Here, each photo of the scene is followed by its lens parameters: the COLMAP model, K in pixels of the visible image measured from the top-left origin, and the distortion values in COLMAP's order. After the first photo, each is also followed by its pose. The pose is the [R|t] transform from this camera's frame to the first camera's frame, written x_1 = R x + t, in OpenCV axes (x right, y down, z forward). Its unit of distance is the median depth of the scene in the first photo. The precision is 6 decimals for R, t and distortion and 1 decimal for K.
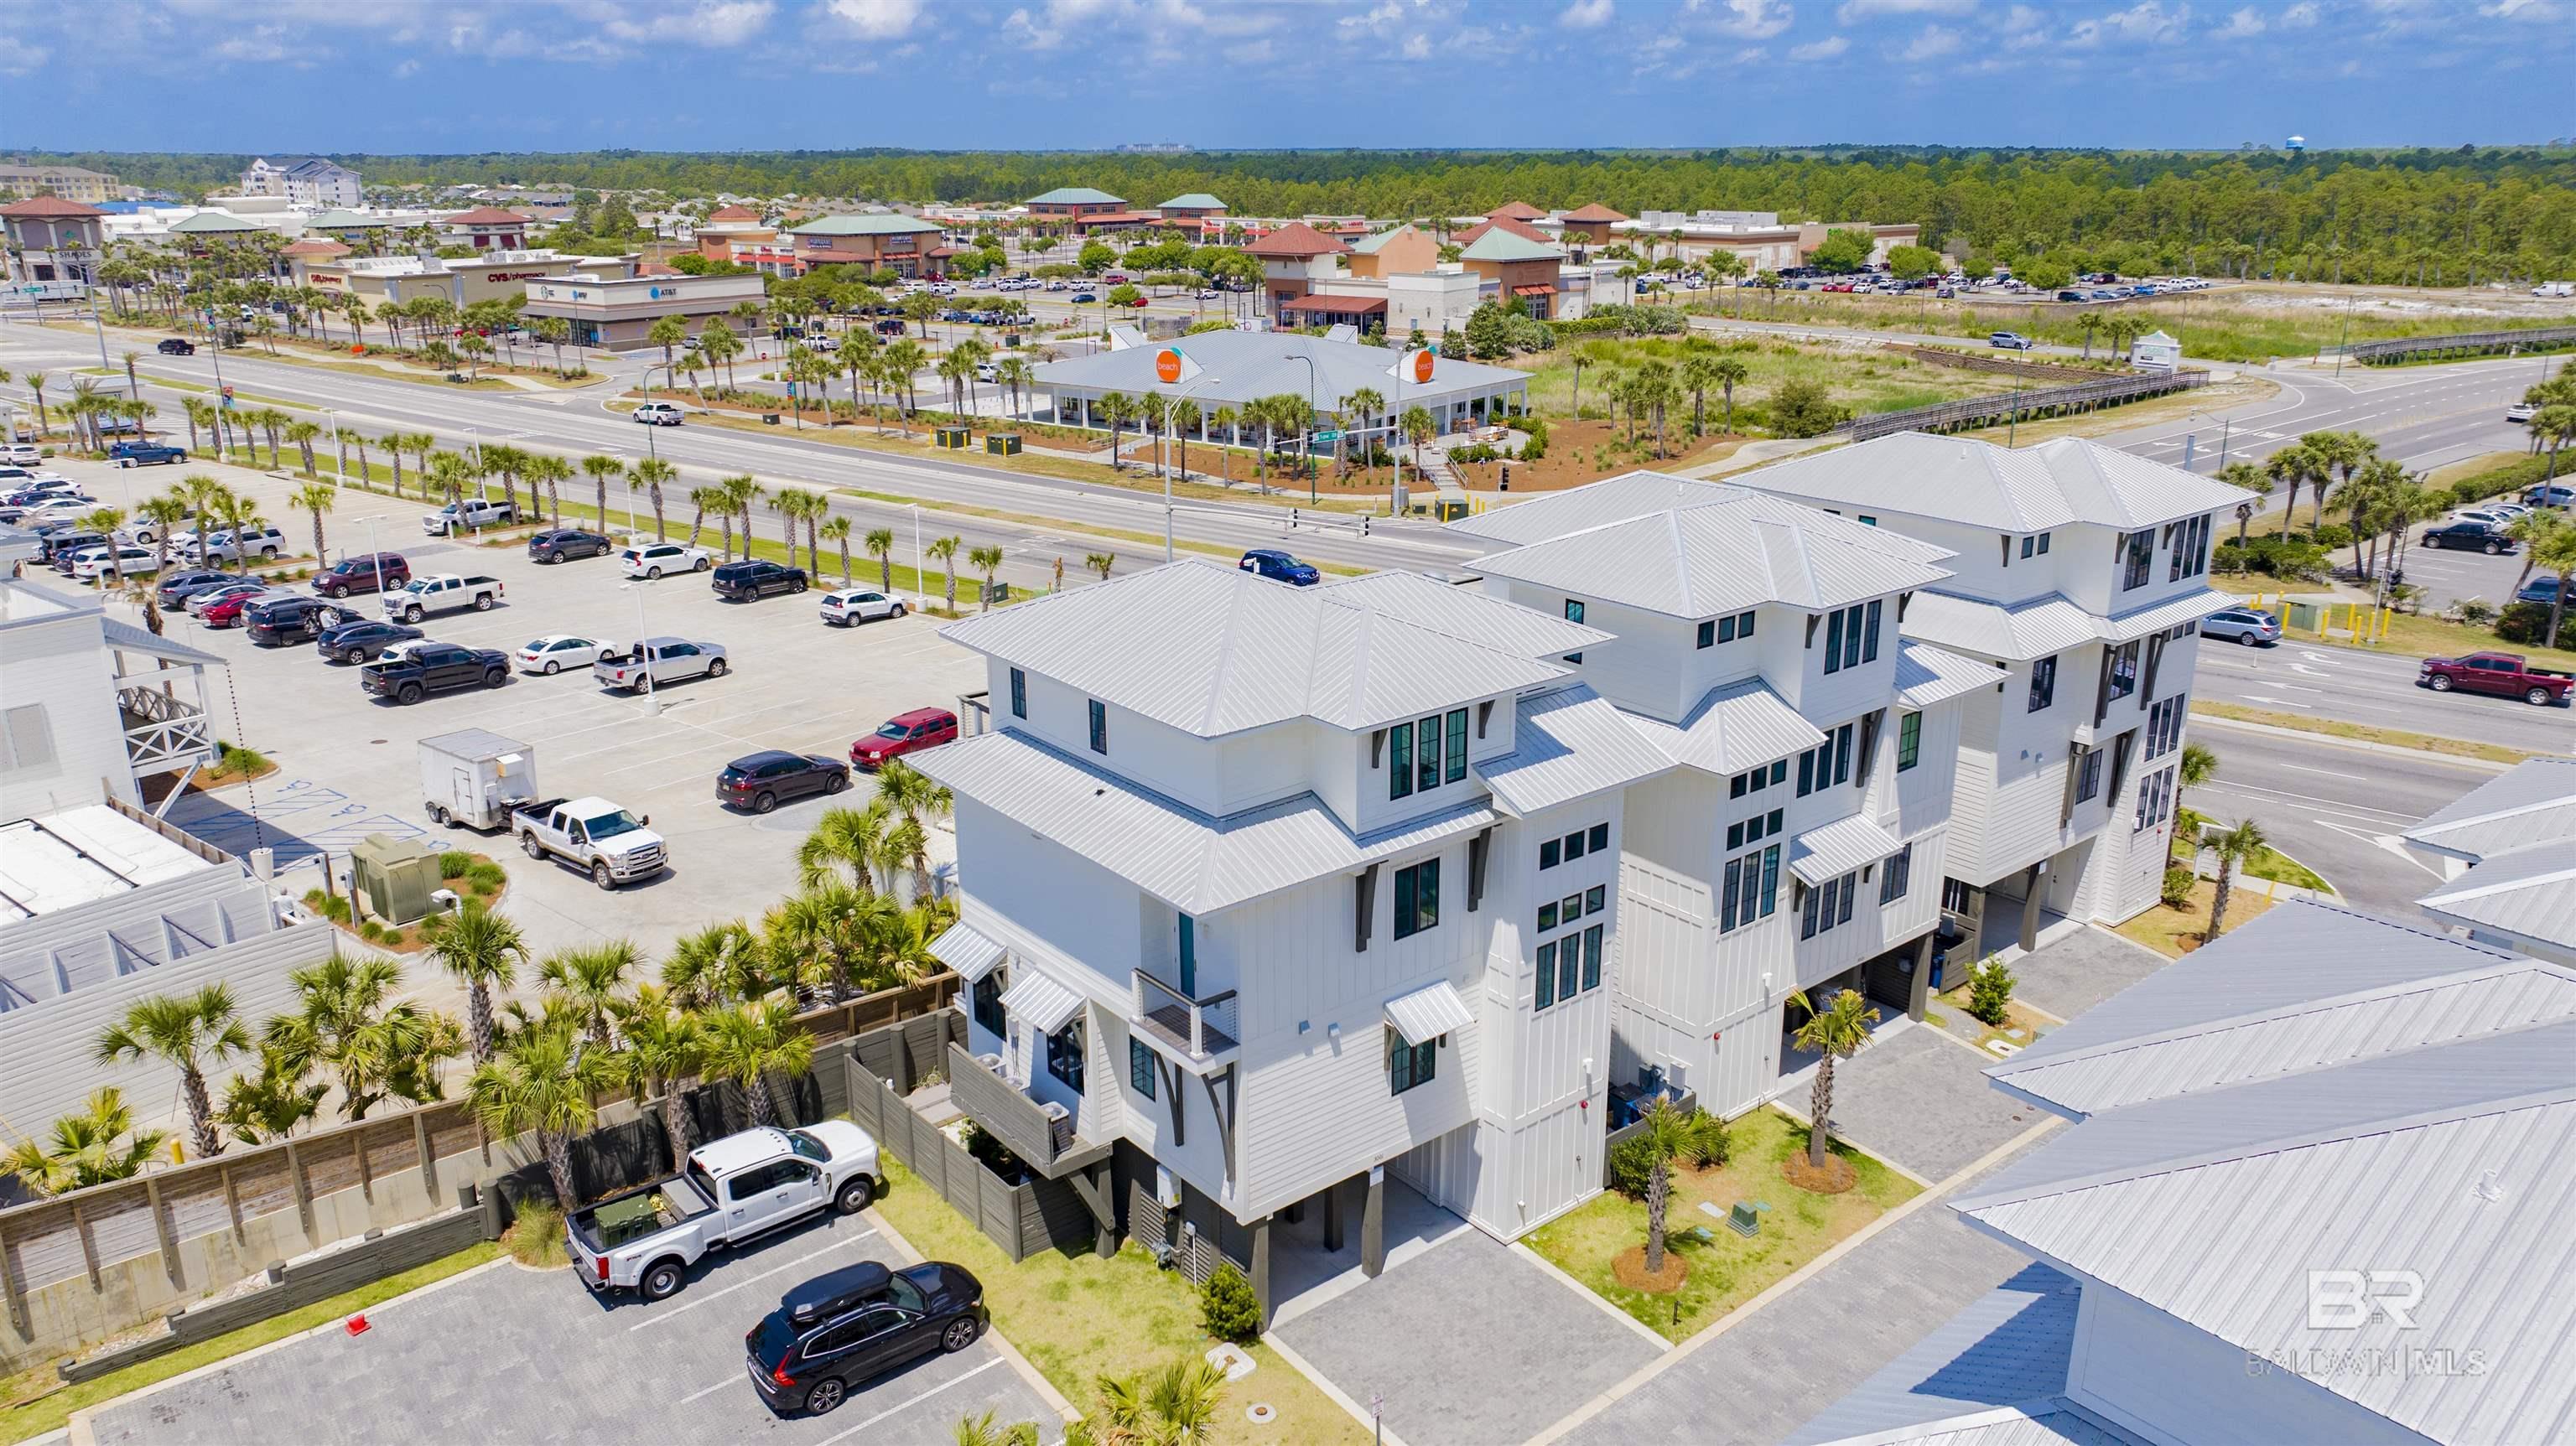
lens RADIAL K [[1764.4, 0, 1293.4], [0, 1764.4, 756.2], [0, 0, 1]] dist [-0.008412, -0.003289]
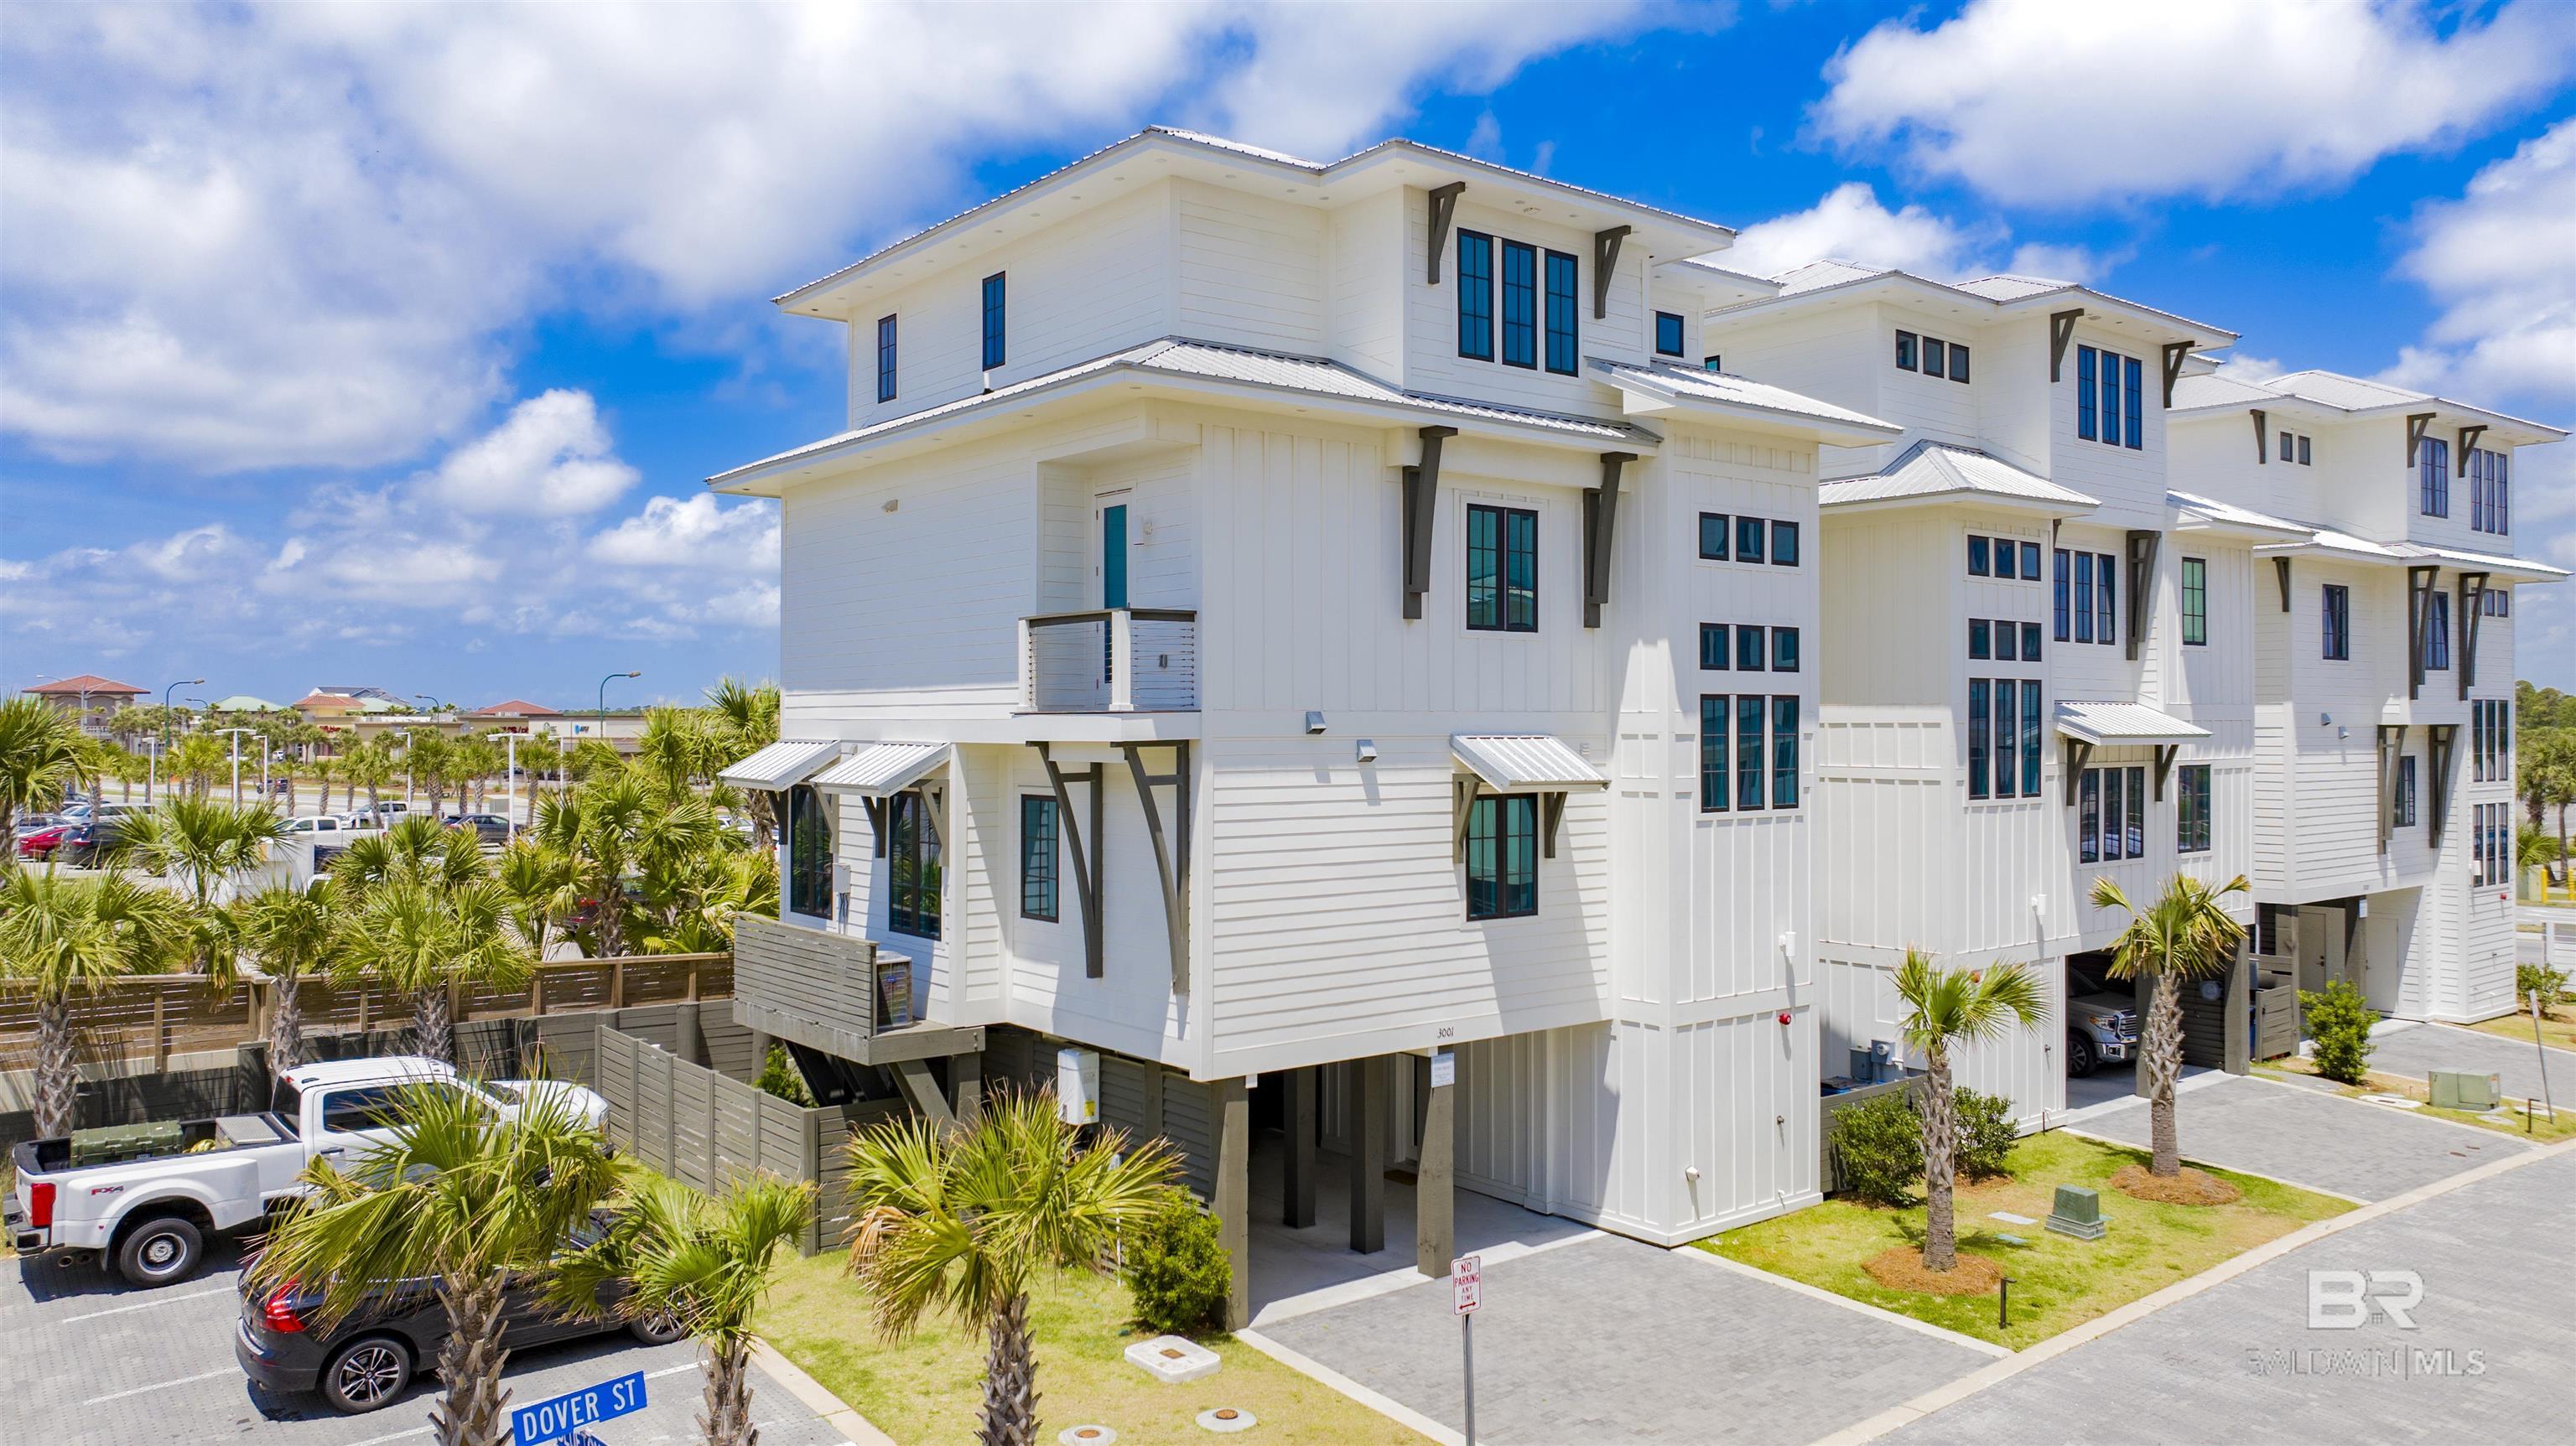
lens RADIAL K [[1815.1, 0, 1295.2], [0, 1815.1, 702.8], [0, 0, 1]] dist [-0.018046, 0.001815]
pose [[0.999918, 0.003665, -0.012246, 0.006073], [-0.007250, 0.951631, -0.307156, 0.292394], [0.010528, 0.307220, 0.951580, 0.389209]]
